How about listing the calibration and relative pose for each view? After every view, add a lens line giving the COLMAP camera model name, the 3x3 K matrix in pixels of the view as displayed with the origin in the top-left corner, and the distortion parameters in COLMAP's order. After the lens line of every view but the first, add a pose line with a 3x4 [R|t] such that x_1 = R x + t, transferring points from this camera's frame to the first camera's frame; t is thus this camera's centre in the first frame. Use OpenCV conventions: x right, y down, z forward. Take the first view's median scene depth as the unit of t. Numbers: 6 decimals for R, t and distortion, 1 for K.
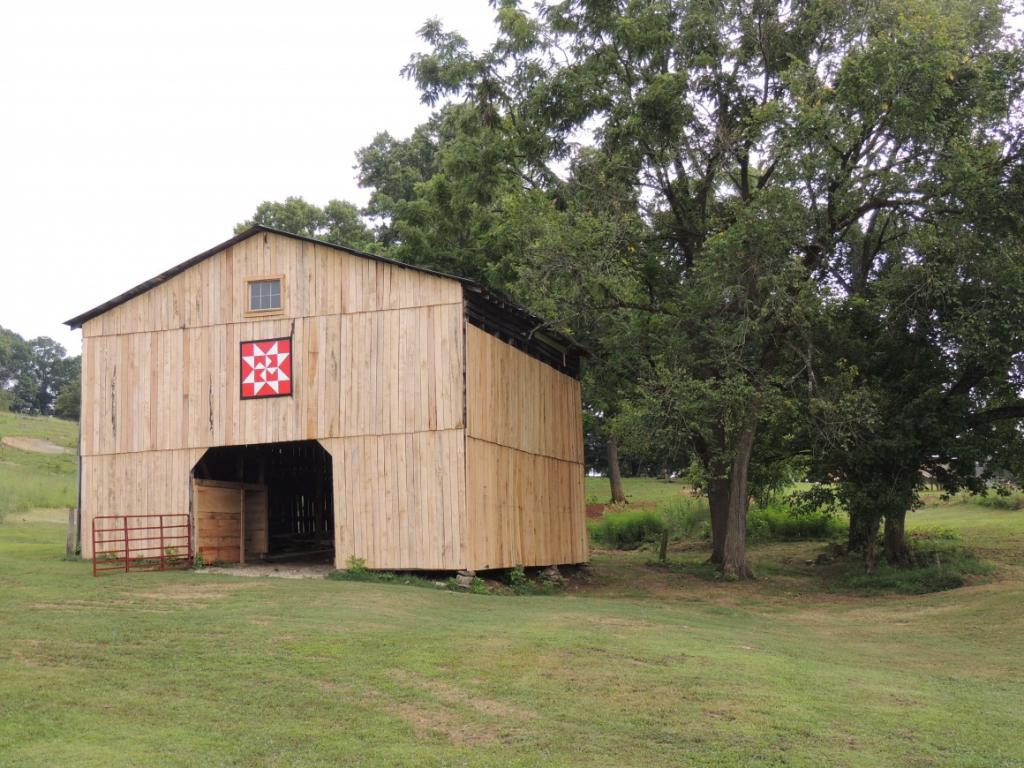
lens RADIAL K [[1241.4, 0, 510.7], [0, 1241.4, 387.1], [0, 0, 1]] dist [-0.068656, 0.000000]
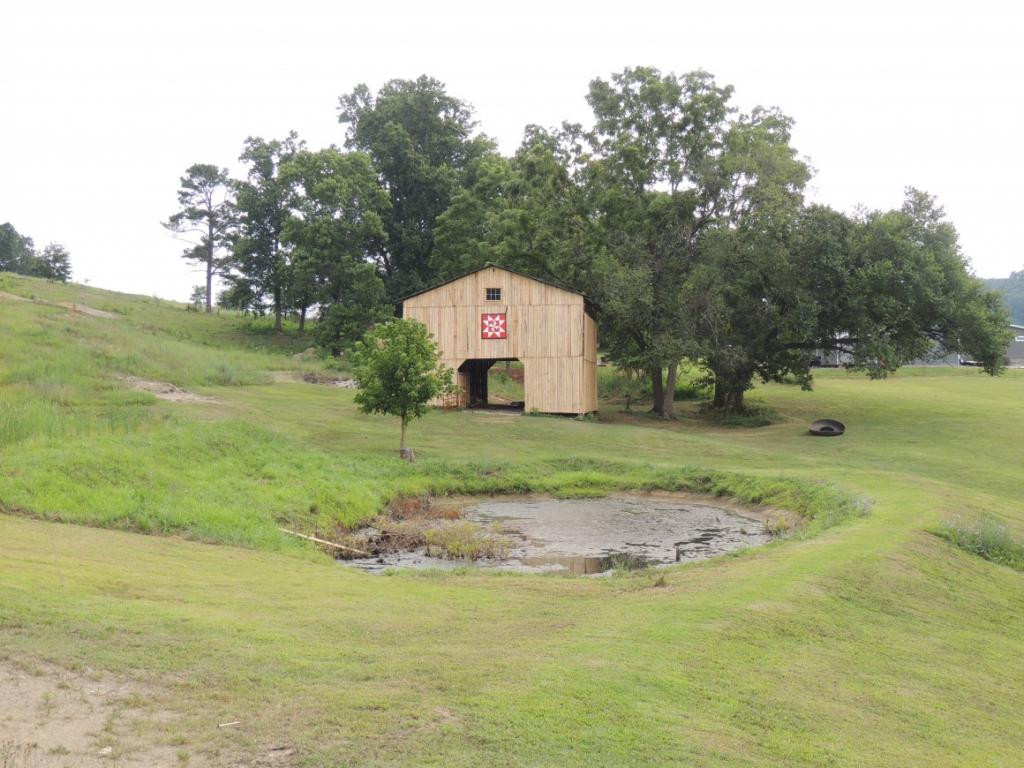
lens RADIAL K [[1241.4, 0, 513.1], [0, 1241.4, 382.4], [0, 0, 1]] dist [-0.068656, 0.000000]
pose [[0.986377, 0.023736, 0.162782, -0.538613], [-0.043705, 0.991785, 0.120219, -0.192561], [-0.158591, -0.125695, 0.979311, -1.308620]]
